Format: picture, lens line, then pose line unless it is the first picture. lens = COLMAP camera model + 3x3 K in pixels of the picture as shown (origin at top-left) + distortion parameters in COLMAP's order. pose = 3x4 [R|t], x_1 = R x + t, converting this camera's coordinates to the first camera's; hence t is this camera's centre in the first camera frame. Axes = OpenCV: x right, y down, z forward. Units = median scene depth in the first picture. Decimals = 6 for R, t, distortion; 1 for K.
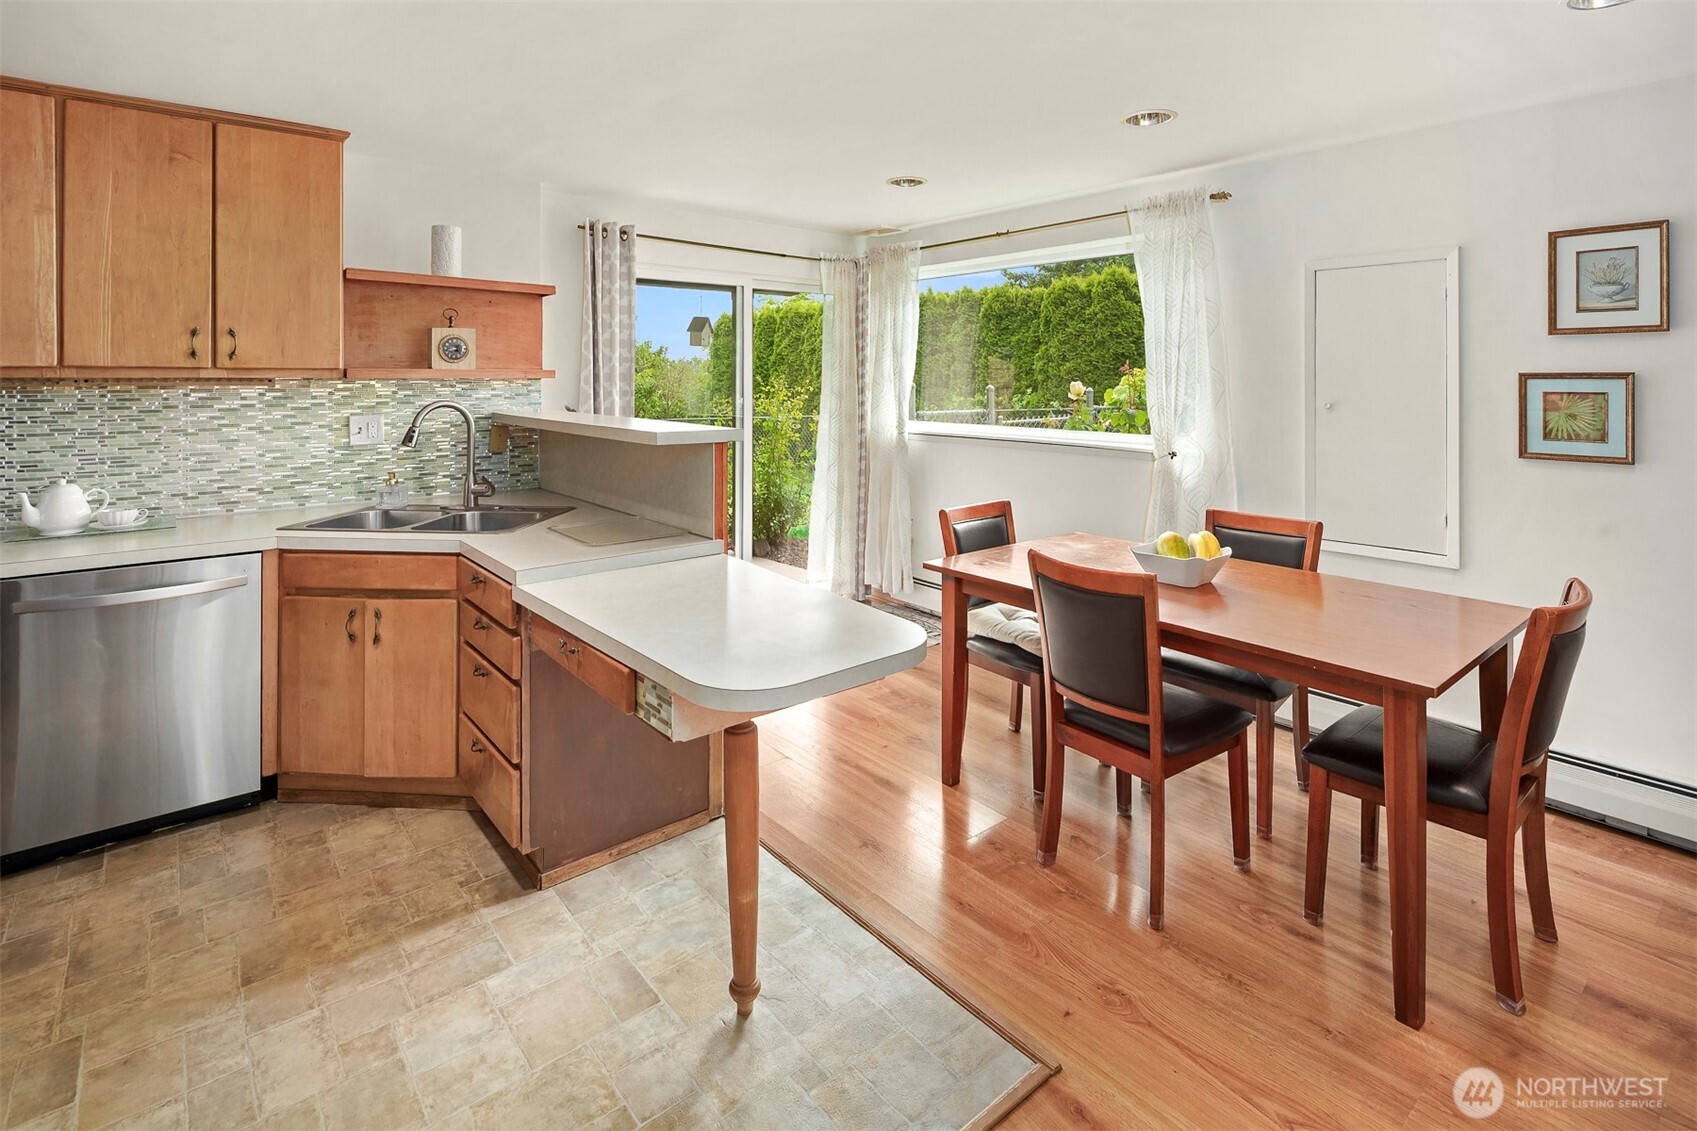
lens RADIAL K [[824.3, 0, 856.9], [0, 824.3, 387.1], [0, 0, 1]] dist [-0.000242, -0.001307]
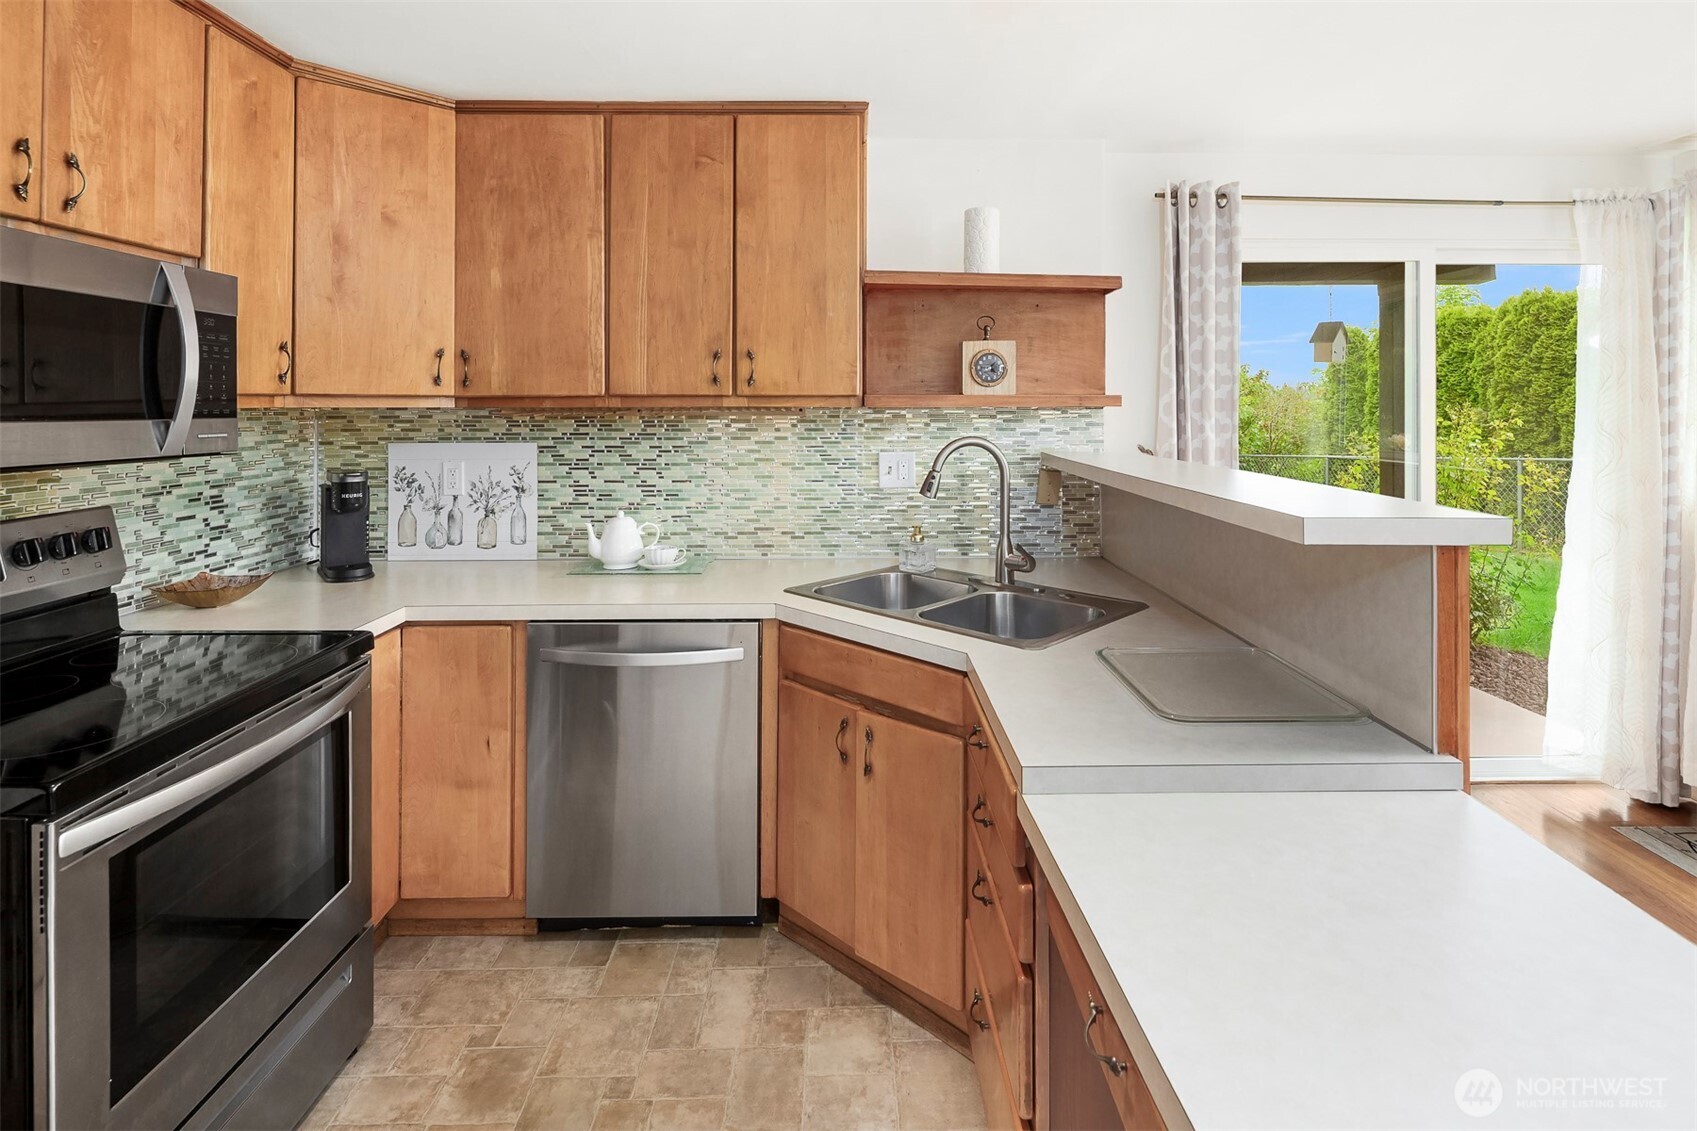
lens RADIAL K [[828.6, 0, 867.1], [0, 828.6, 401.1], [0, 0, 1]] dist [0.002333, -0.000256]
pose [[0.781820, -0.006089, -0.623475, -0.111888], [-0.005027, 0.999858, -0.016068, -0.003712], [0.623484, 0.015696, 0.781678, 0.369414]]
